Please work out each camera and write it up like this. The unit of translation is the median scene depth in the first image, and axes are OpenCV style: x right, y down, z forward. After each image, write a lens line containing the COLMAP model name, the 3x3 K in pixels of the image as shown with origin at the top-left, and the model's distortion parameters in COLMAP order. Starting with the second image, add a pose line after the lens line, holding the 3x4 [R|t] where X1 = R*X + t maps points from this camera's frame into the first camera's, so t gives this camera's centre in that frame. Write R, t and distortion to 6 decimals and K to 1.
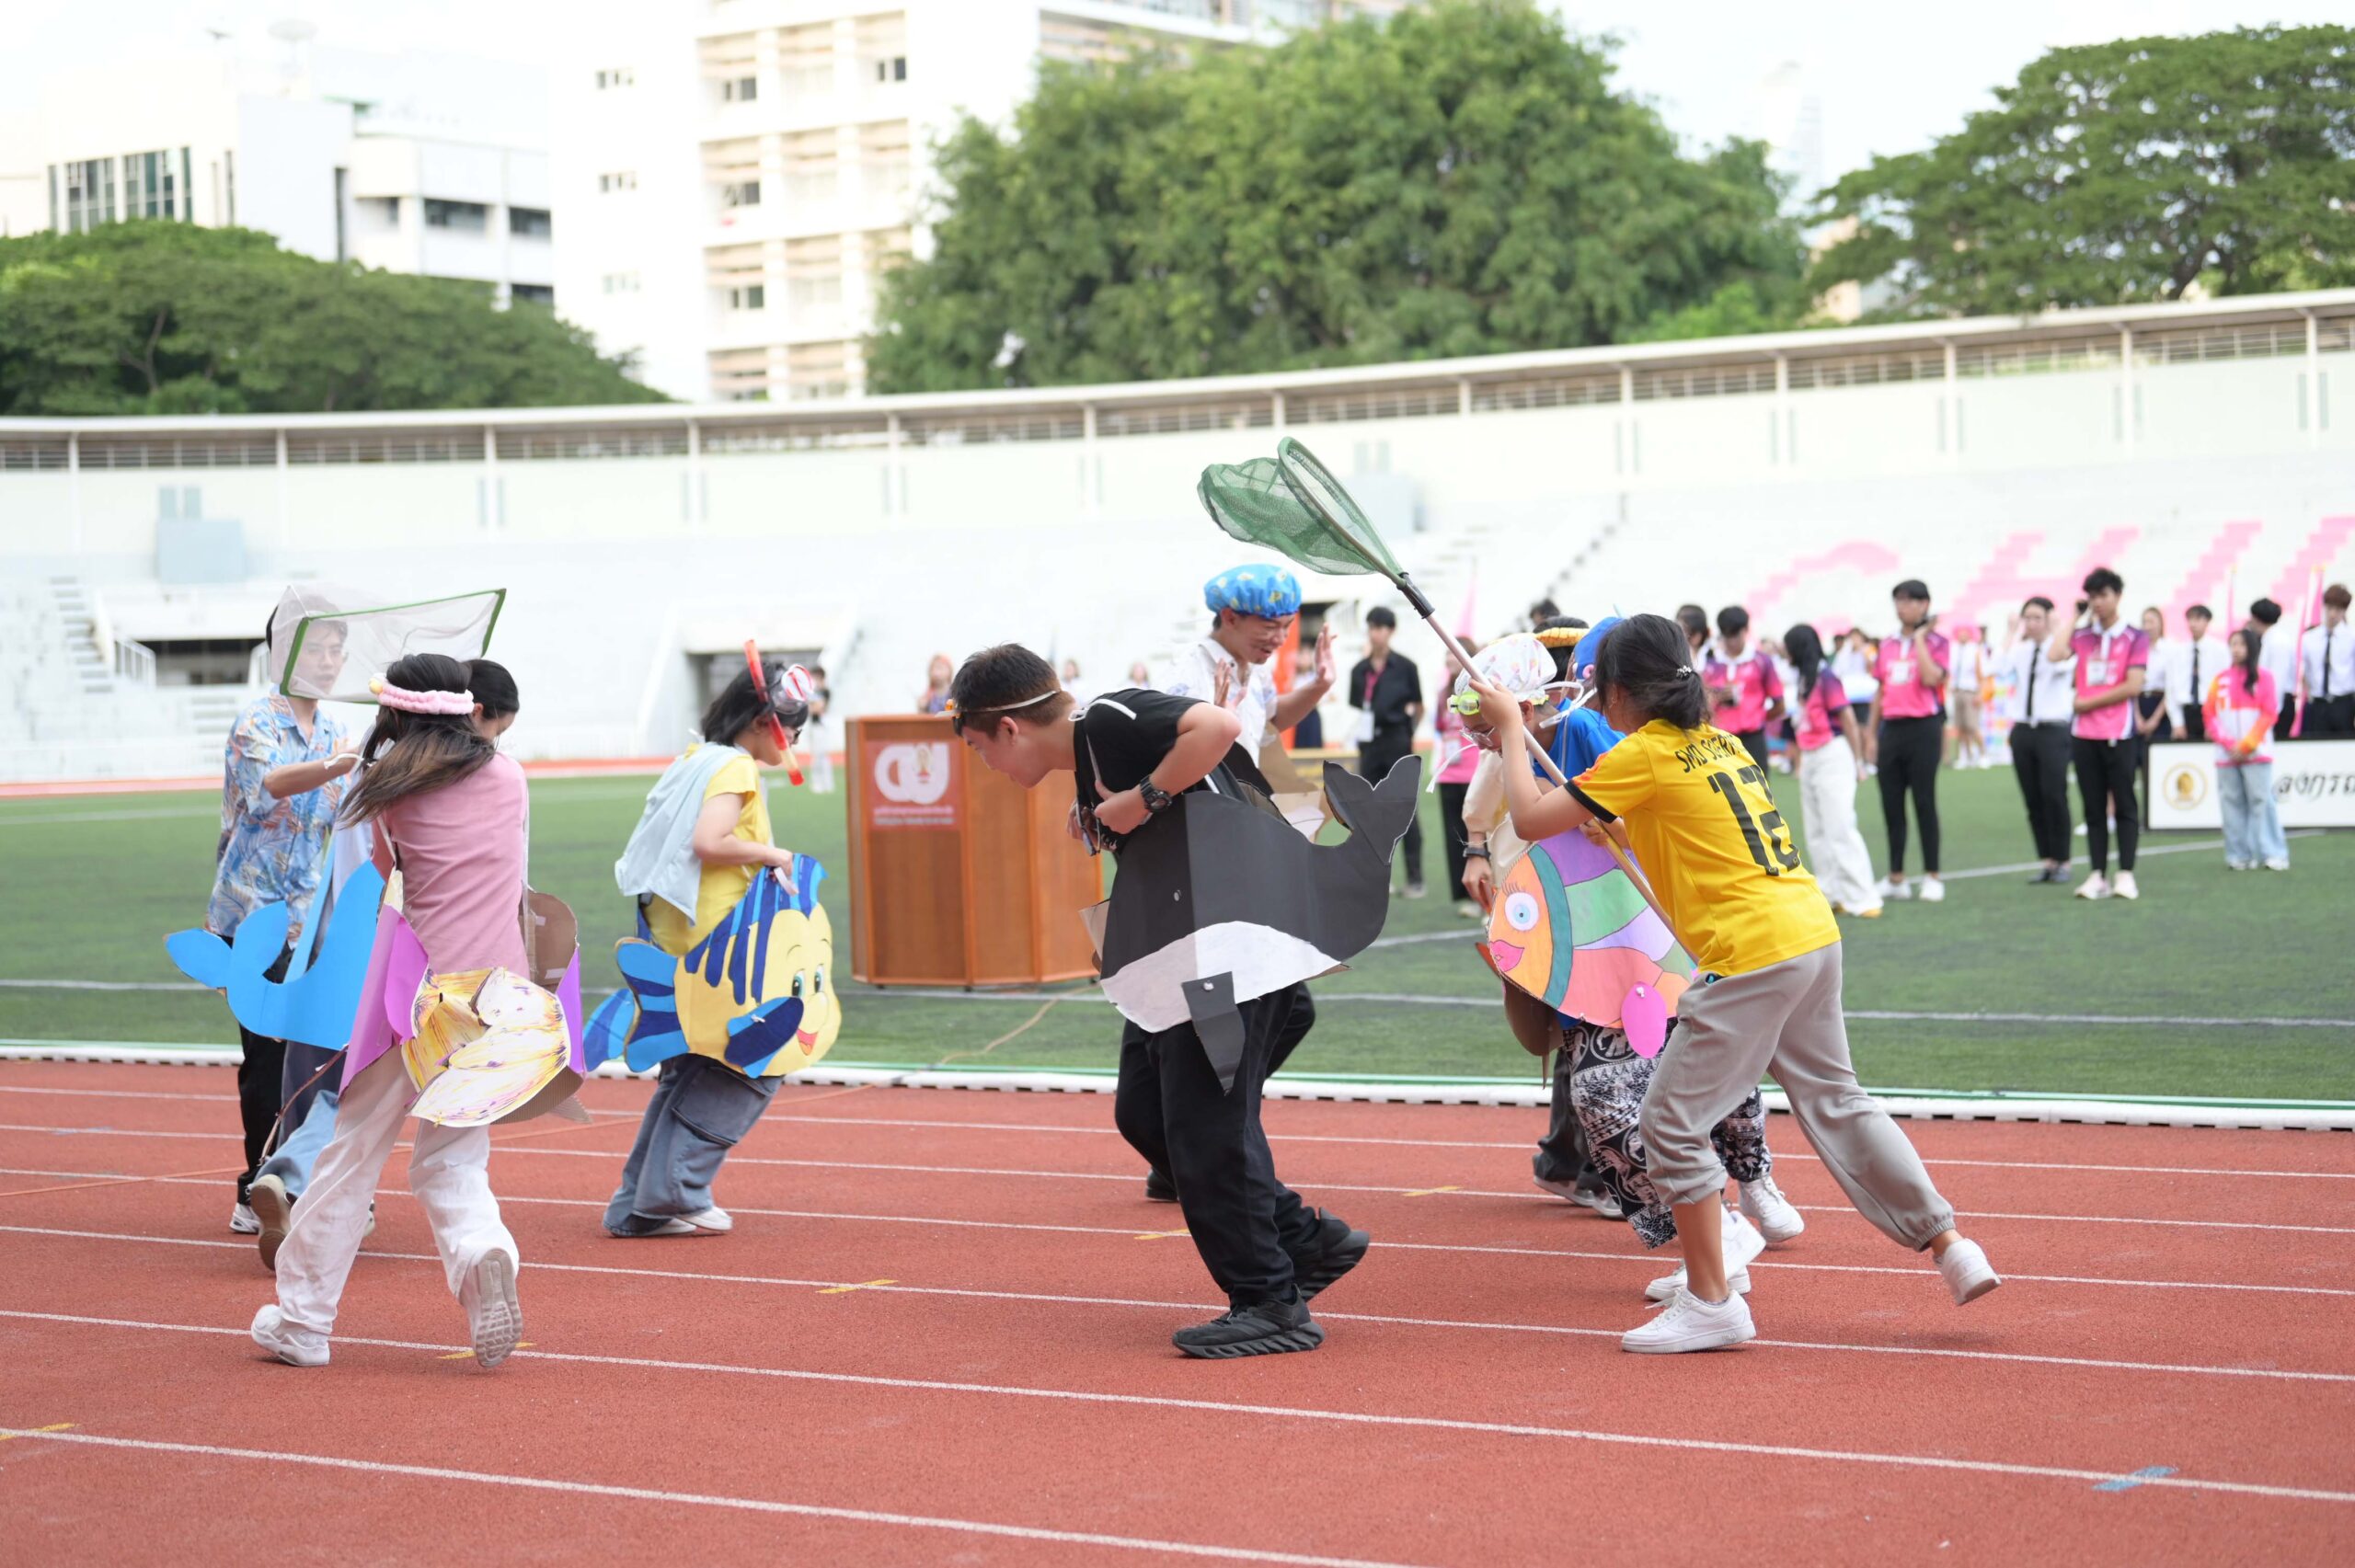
lens RADIAL K [[4703.5, 0, 1177.5], [0, 4703.5, 784.0], [0, 0, 1]] dist [-0.020618, 0.263230]
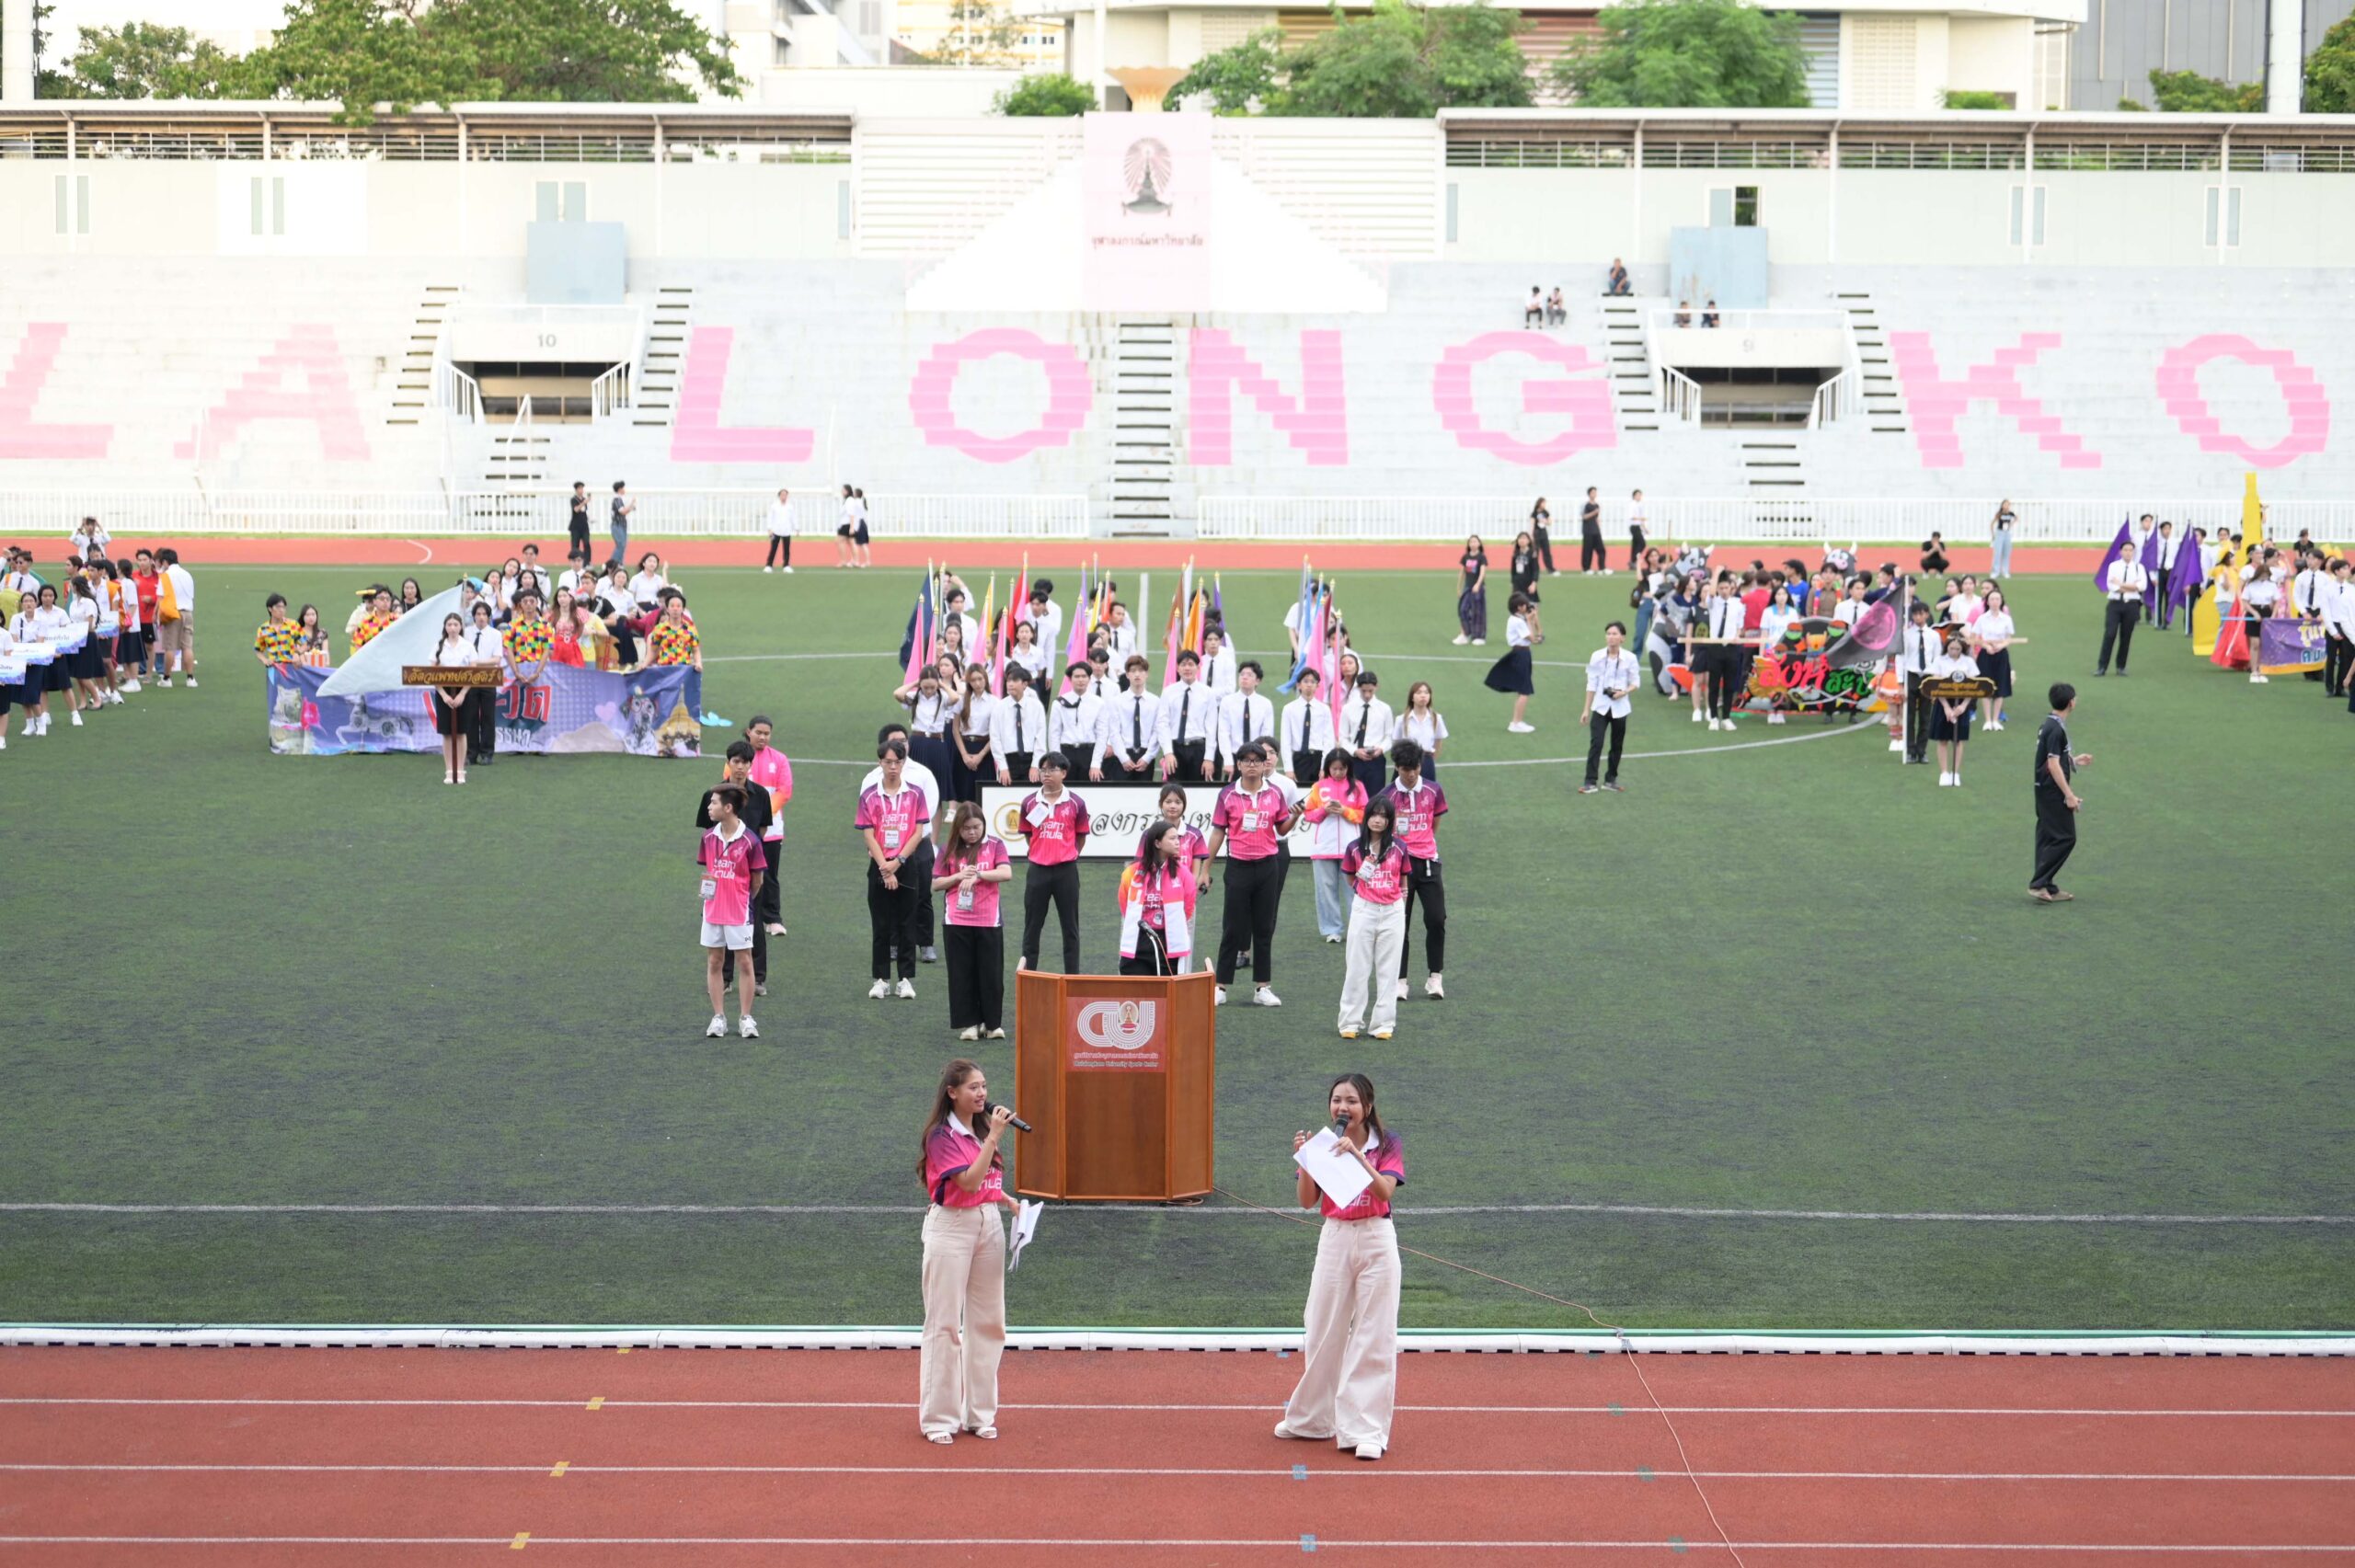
lens RADIAL K [[4703.5, 0, 1177.5], [0, 4703.5, 784.0], [0, 0, 1]] dist [-0.020618, 0.263230]
pose [[0.810573, -0.021610, 0.585238, -0.108151], [-0.018685, 0.997856, 0.062726, -0.020190], [-0.585339, -0.061779, 0.808431, 0.004827]]
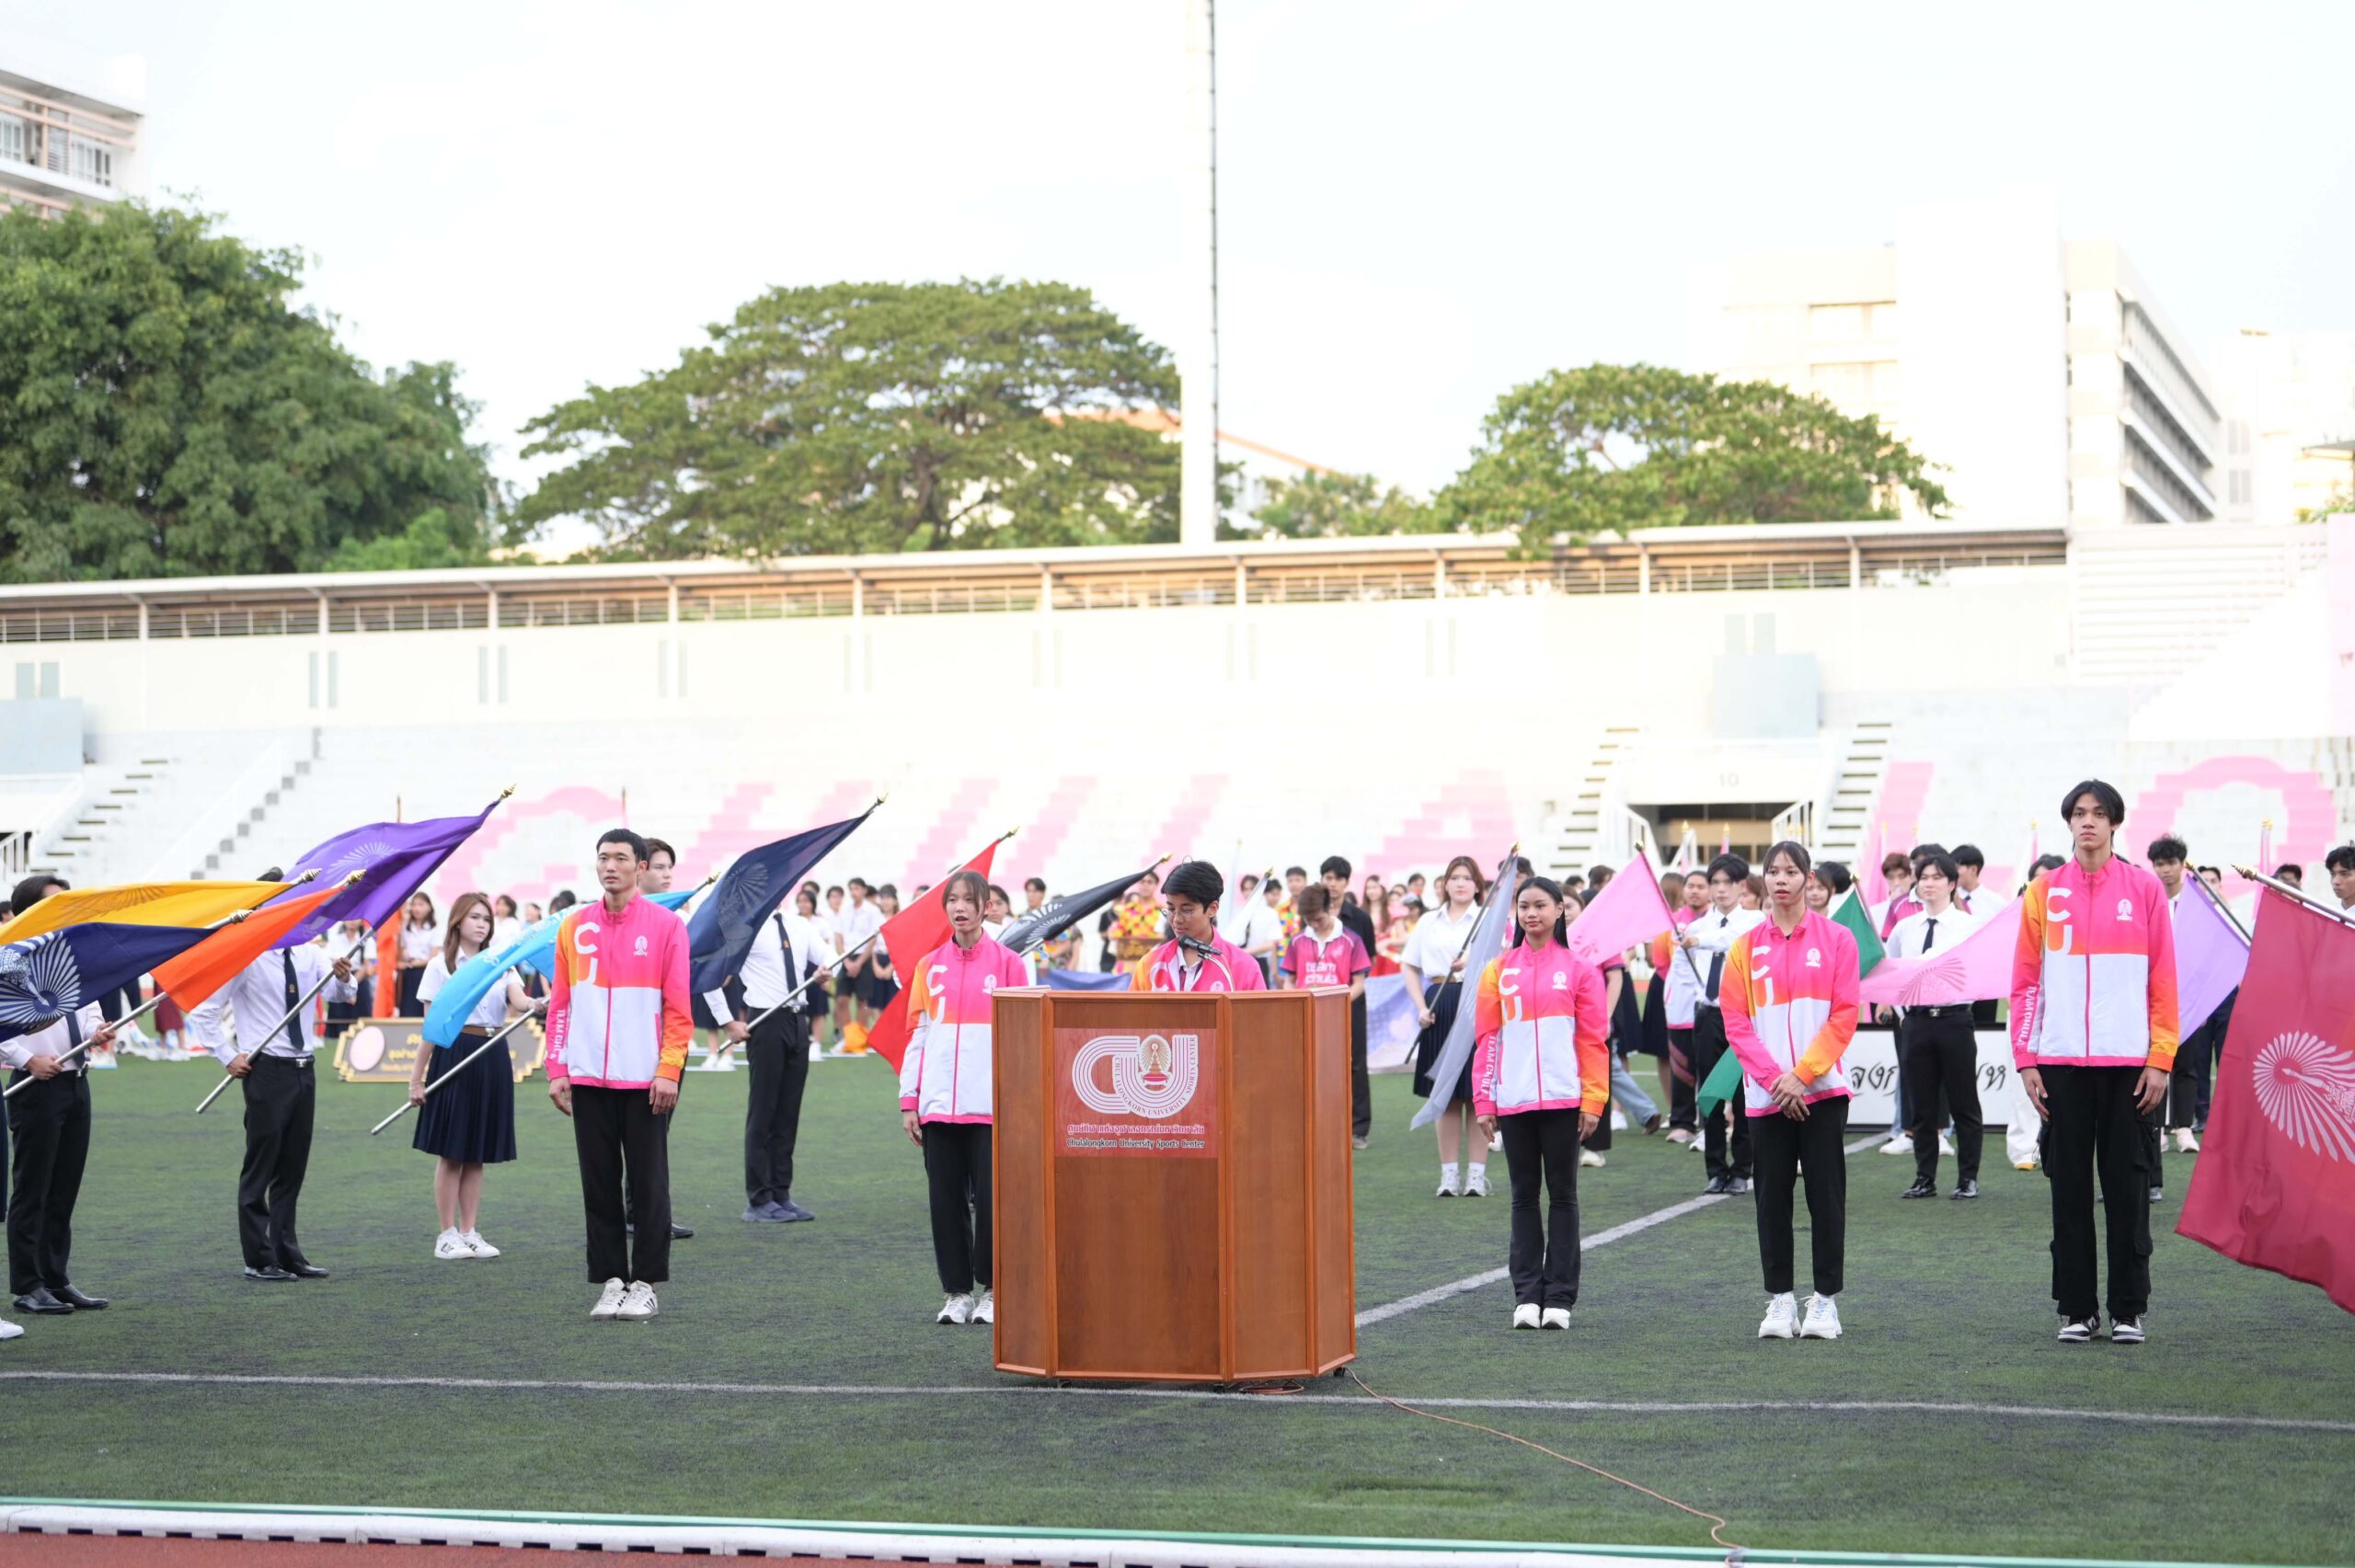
lens RADIAL K [[4703.5, 0, 1177.5], [0, 4703.5, 784.0], [0, 0, 1]] dist [-0.020618, 0.263230]
pose [[0.947978, 0.028477, 0.317060, -0.040040], [-0.011769, 0.998445, -0.054489, -0.001101], [-0.318119, 0.047923, 0.946839, 0.048822]]
